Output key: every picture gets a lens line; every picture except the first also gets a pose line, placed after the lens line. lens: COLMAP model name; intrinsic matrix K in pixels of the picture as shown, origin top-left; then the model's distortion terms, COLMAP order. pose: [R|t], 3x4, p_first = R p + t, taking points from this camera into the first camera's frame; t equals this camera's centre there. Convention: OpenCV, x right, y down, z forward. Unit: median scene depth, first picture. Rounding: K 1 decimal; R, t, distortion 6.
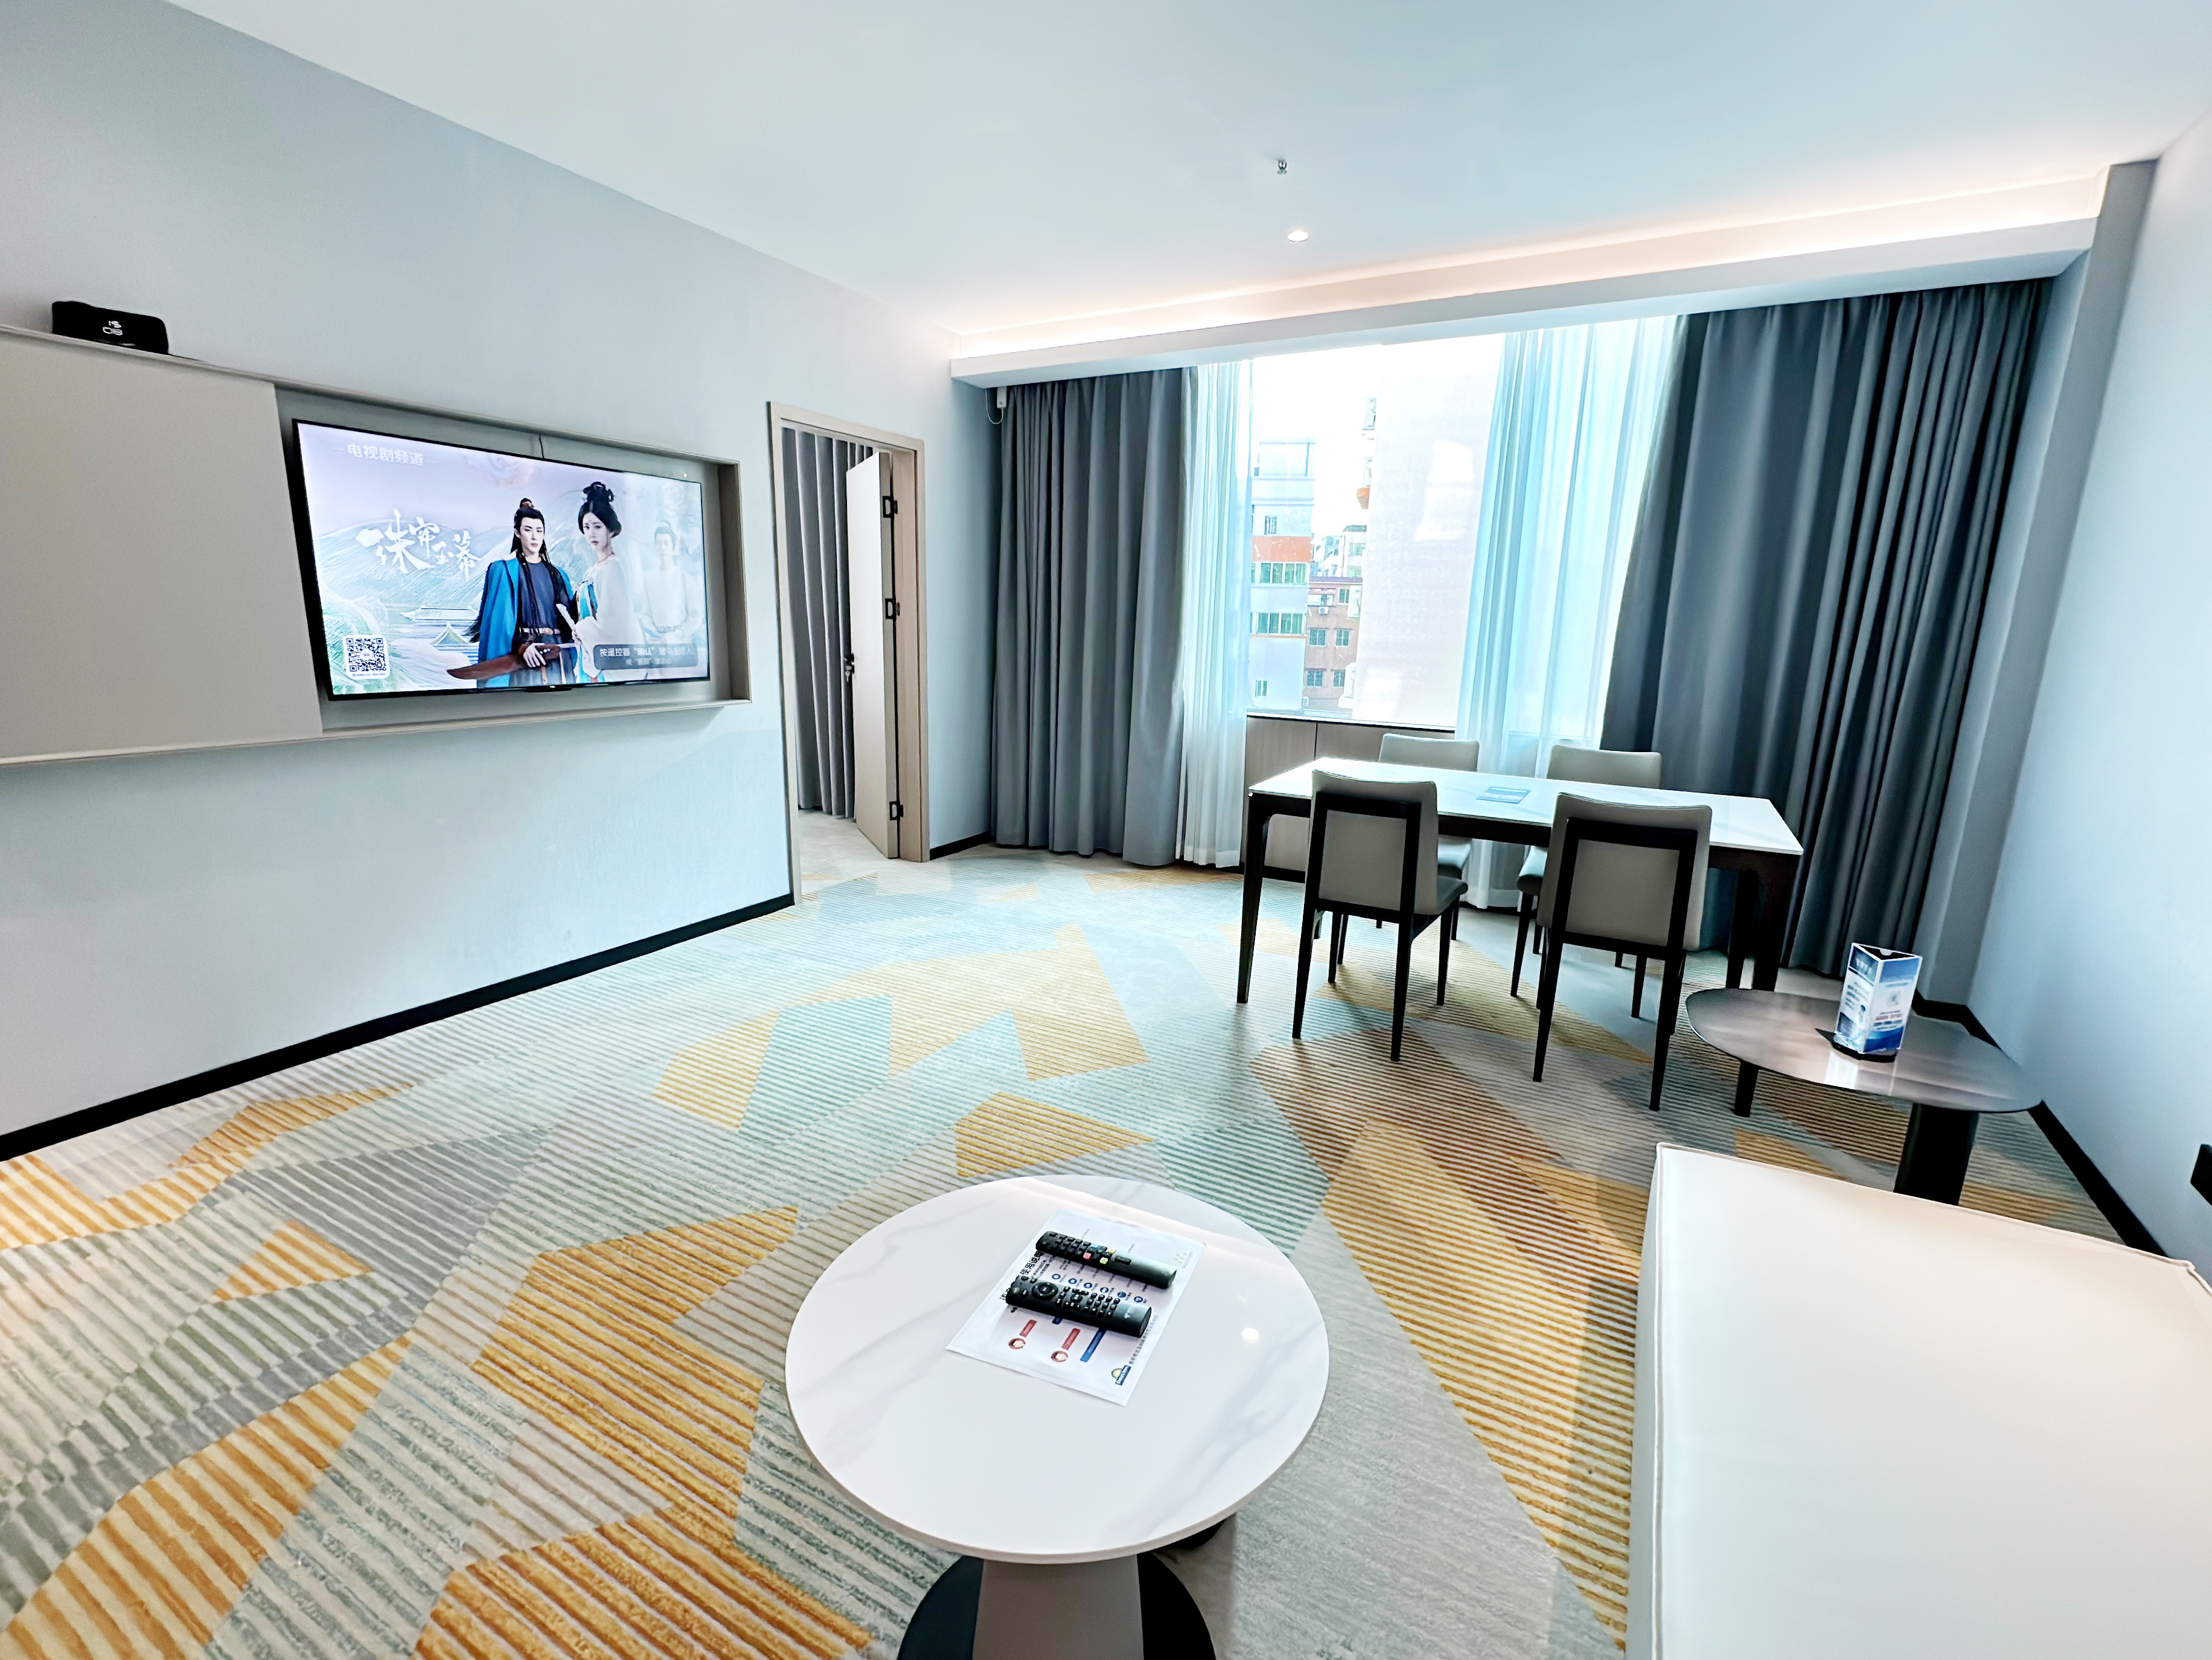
lens RADIAL K [[978.5, 0, 1109.3], [0, 978.5, 825.9], [0, 0, 1]] dist [-0.001552, 0.000170]
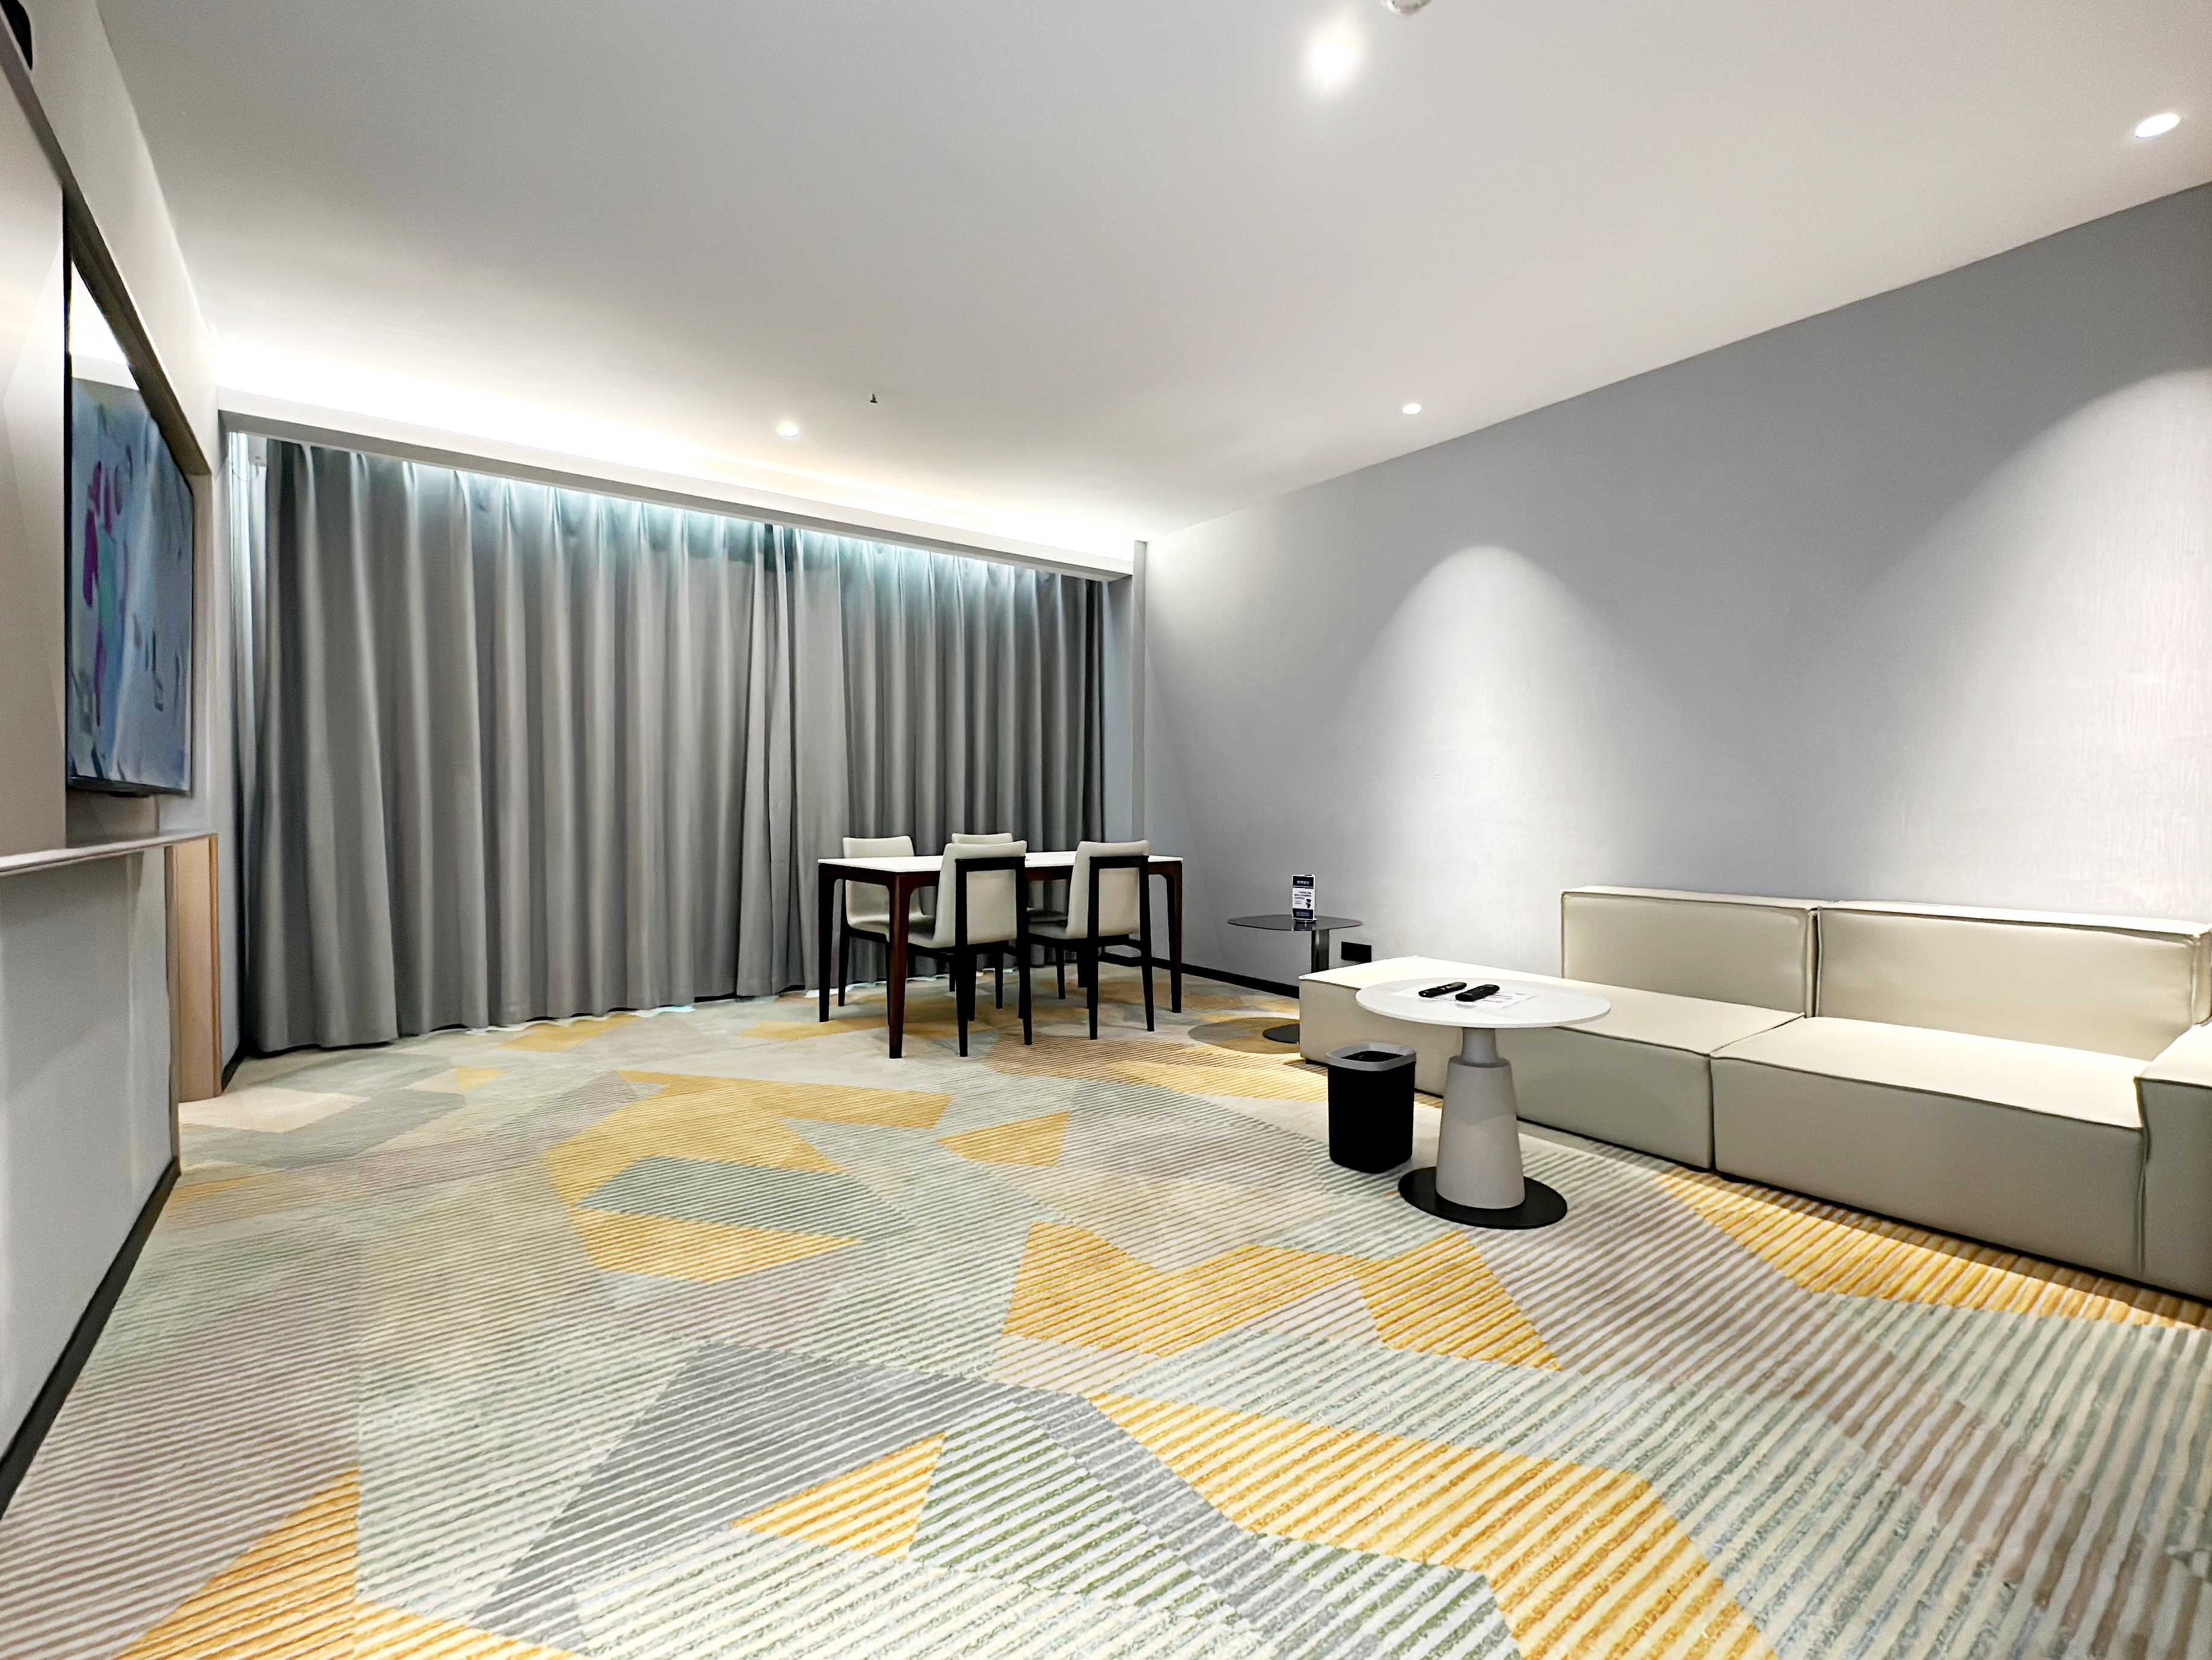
lens RADIAL K [[978.5, 0, 1109.3], [0, 978.5, 825.9], [0, 0, 1]] dist [-0.001552, 0.000170]
pose [[0.415991, -0.048249, 0.908088, -1.120297], [0.199269, 0.979158, -0.039259, 0.011921], [-0.887267, 0.197285, 0.416935, 0.339387]]
